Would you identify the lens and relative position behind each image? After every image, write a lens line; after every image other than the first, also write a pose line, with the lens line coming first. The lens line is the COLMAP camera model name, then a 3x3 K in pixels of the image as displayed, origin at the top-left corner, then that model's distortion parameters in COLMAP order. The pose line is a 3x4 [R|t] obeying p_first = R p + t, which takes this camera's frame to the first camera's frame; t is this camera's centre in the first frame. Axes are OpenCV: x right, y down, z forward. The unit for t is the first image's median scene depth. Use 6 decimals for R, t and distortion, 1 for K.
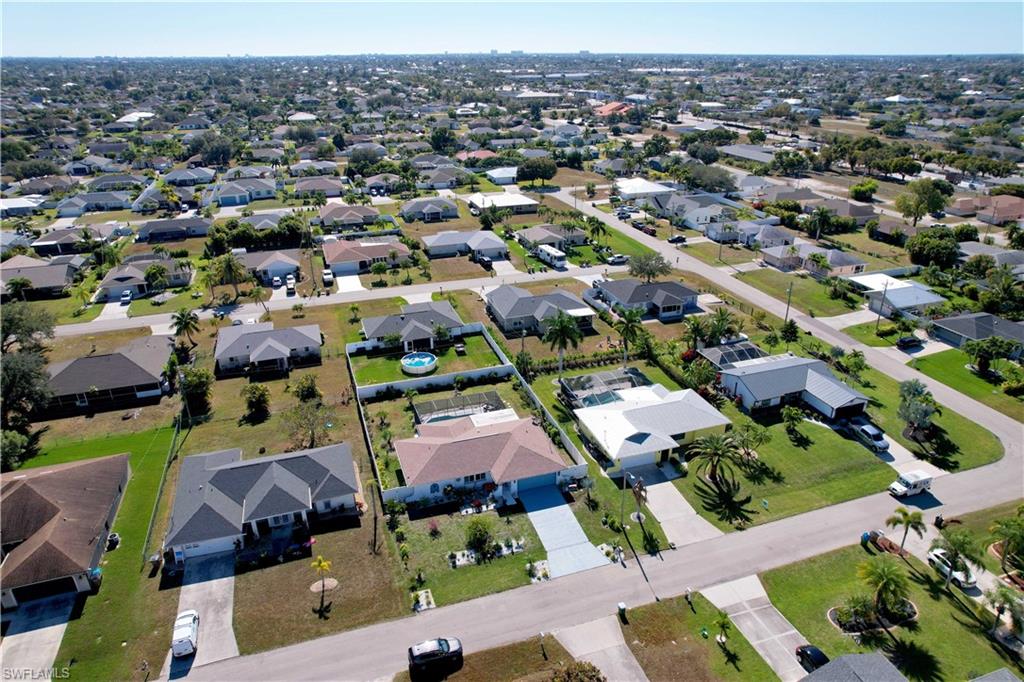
lens RADIAL K [[655.6, 0, 508.6], [0, 655.6, 340.4], [0, 0, 1]] dist [-0.068787, 0.059046]
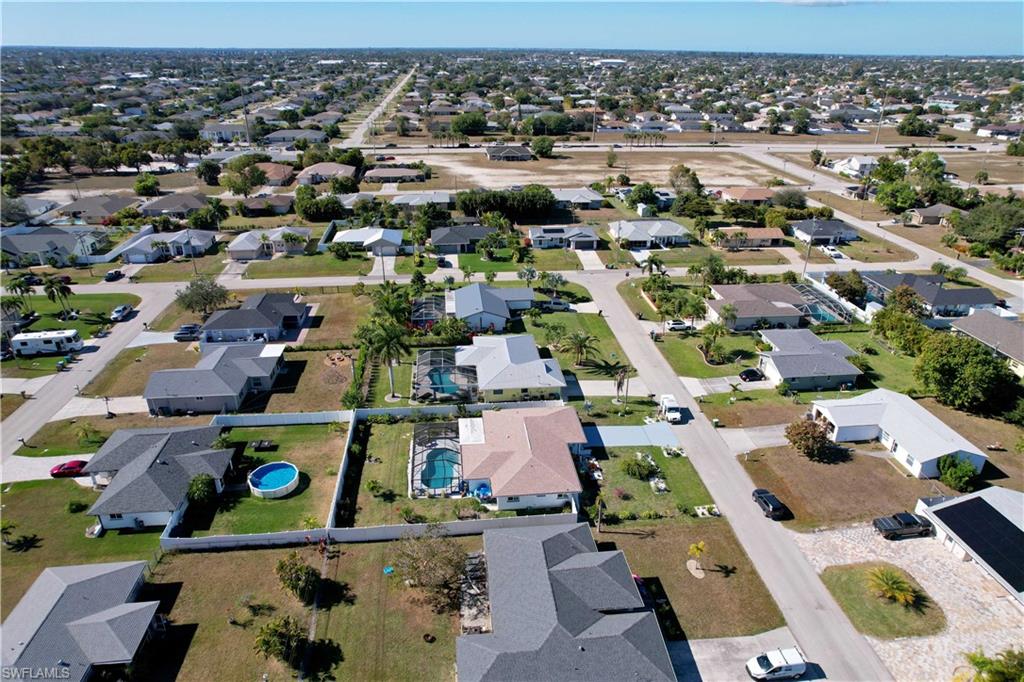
lens RADIAL K [[655.6, 0, 518.6], [0, 655.6, 343.3], [0, 0, 1]] dist [-0.068787, 0.059046]
pose [[0.207122, -0.401553, 0.892108, -0.825617], [0.390789, 0.869931, 0.300840, -0.259010], [-0.896875, 0.286315, 0.337104, 0.596645]]
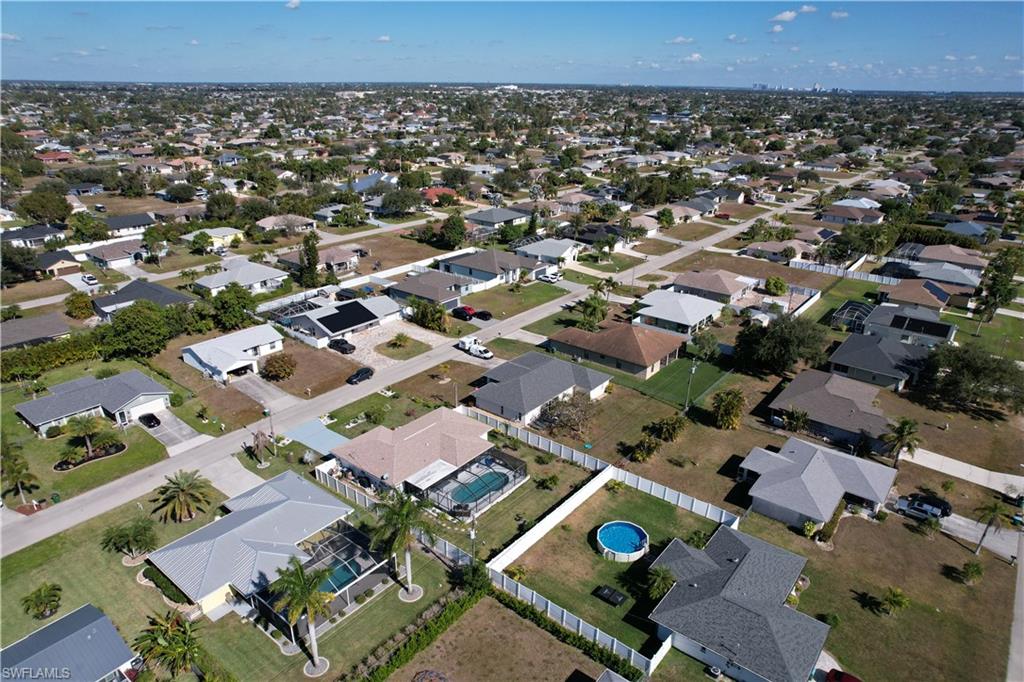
lens RADIAL K [[655.6, 0, 517.8], [0, 655.6, 345.0], [0, 0, 1]] dist [-0.068787, 0.059046]
pose [[-0.834052, 0.204597, -0.512346, 0.318504], [-0.231018, 0.713820, 0.661129, -0.661400], [0.500988, 0.669777, -0.548097, 1.478214]]
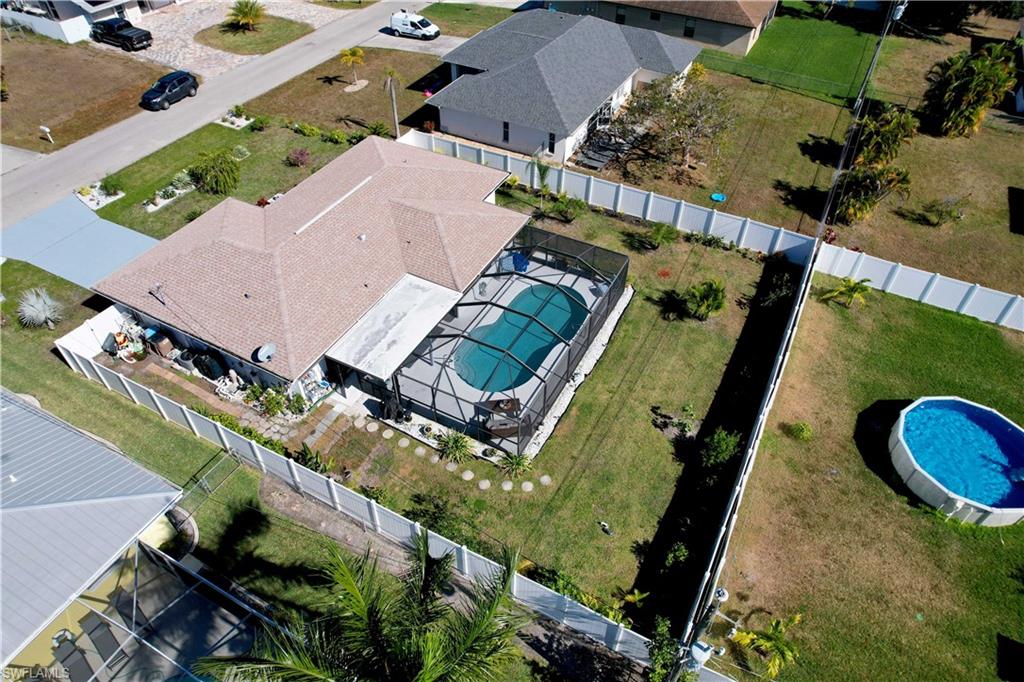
lens RADIAL K [[655.6, 0, 518.6], [0, 655.6, 350.0], [0, 0, 1]] dist [-0.068787, 0.059046]
pose [[-0.715744, 0.490749, -0.496866, 0.107508], [-0.292116, 0.435858, 0.851290, -0.178551], [0.634333, 0.754449, -0.168607, 1.133013]]
